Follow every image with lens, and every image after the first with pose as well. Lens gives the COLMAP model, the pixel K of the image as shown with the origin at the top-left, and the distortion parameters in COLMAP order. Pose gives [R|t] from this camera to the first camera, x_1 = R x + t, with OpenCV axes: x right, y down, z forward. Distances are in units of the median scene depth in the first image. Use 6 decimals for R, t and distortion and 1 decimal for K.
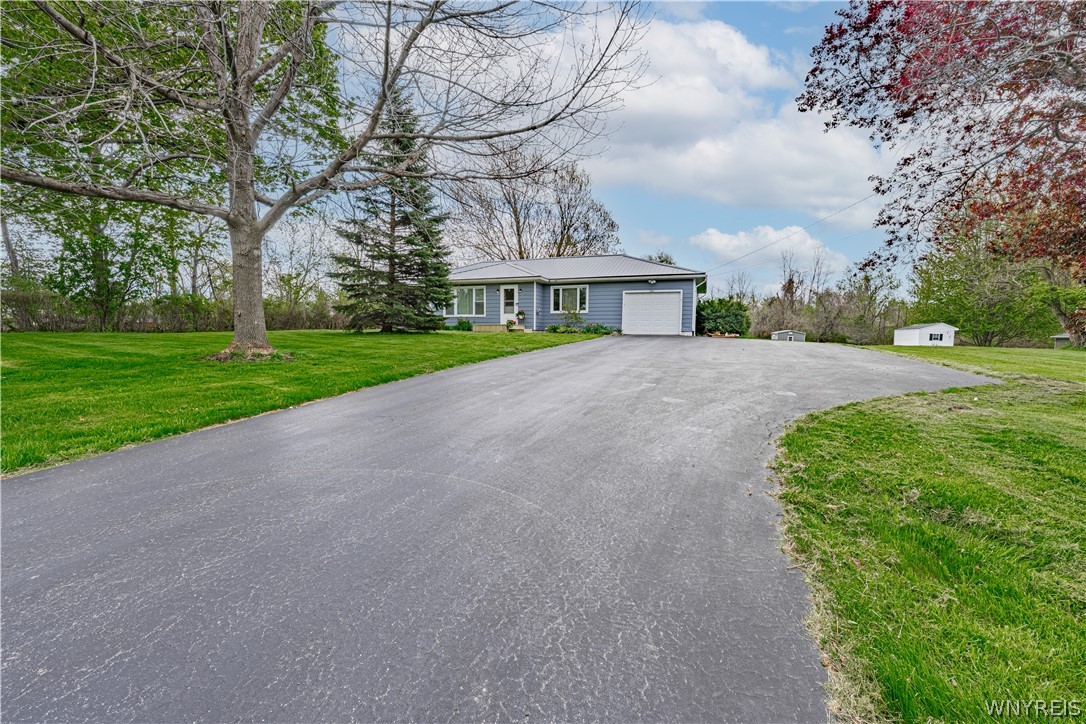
lens RADIAL K [[451.3, 0, 544.5], [0, 451.3, 350.2], [0, 0, 1]] dist [-0.002318, -0.000275]
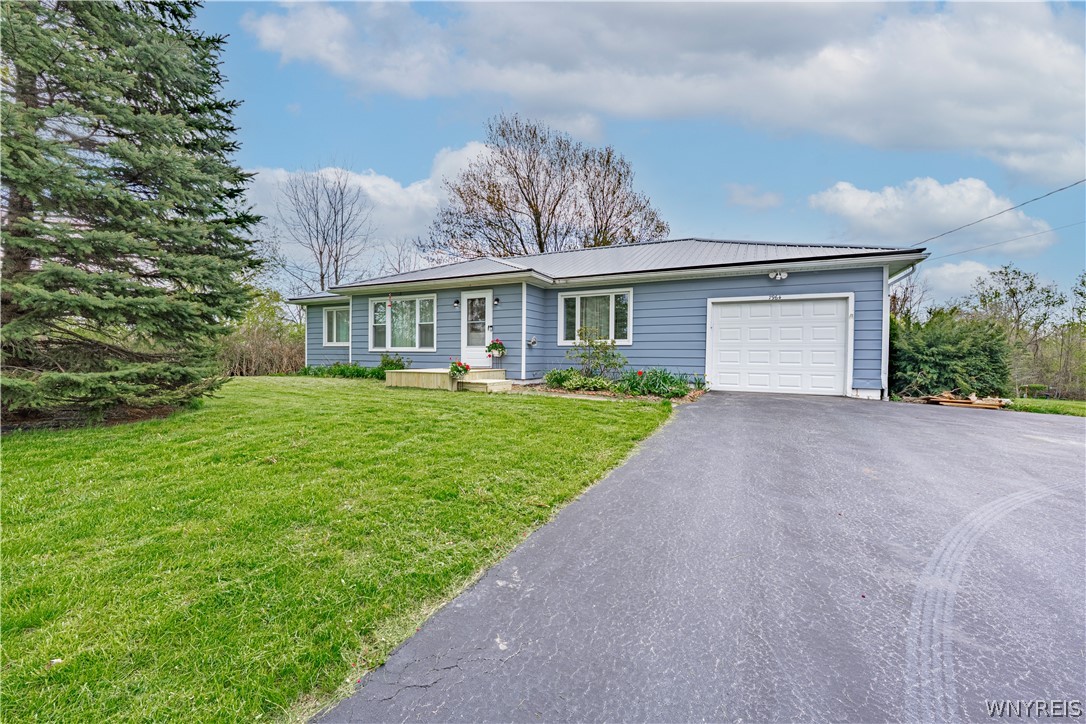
lens RADIAL K [[451.3, 0, 544.5], [0, 451.3, 350.2], [0, 0, 1]] dist [-0.002318, -0.000275]
pose [[0.995950, -0.000082, -0.089907, 0.045543], [-0.004920, 0.998451, -0.055414, -0.048437], [0.089773, 0.055632, 0.994407, 0.498396]]
